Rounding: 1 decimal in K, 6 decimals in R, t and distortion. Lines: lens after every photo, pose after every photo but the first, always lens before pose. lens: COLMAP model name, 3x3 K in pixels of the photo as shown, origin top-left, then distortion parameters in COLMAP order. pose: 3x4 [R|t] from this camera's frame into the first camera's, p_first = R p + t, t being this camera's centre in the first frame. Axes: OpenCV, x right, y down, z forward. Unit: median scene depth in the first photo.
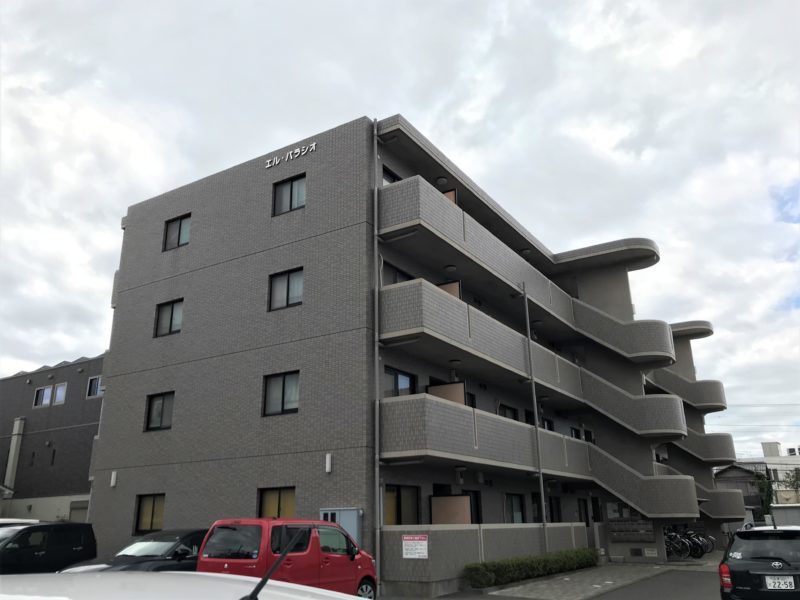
lens RADIAL K [[654.5, 0, 400.0], [0, 654.5, 300.0], [0, 0, 1]] dist [0.022850, 0.008609]
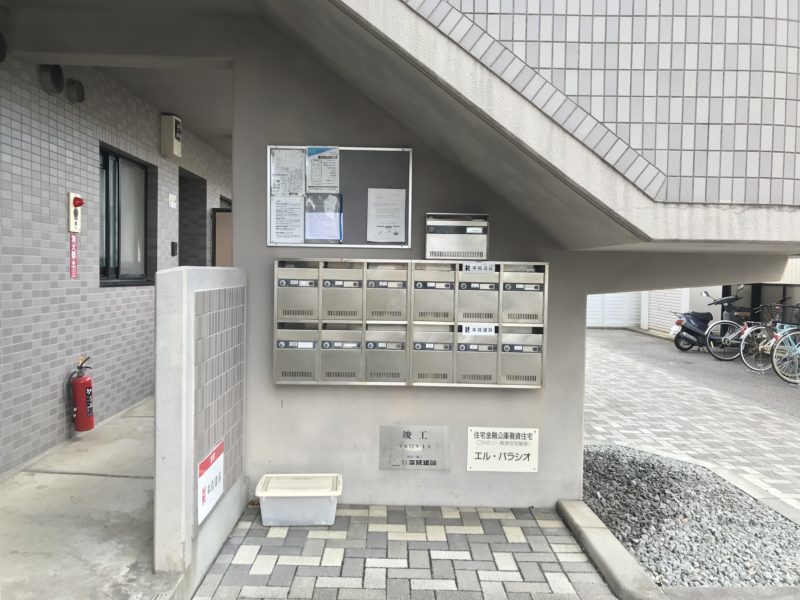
lens RADIAL K [[654.5, 0, 400.0], [0, 654.5, 300.0], [0, 0, 1]] dist [0.022850, 0.008609]
pose [[0.833588, 0.008903, 0.552315, 0.238446], [-0.208672, 0.930857, 0.299936, 0.270047], [-0.511455, -0.365275, 0.777809, 0.796161]]
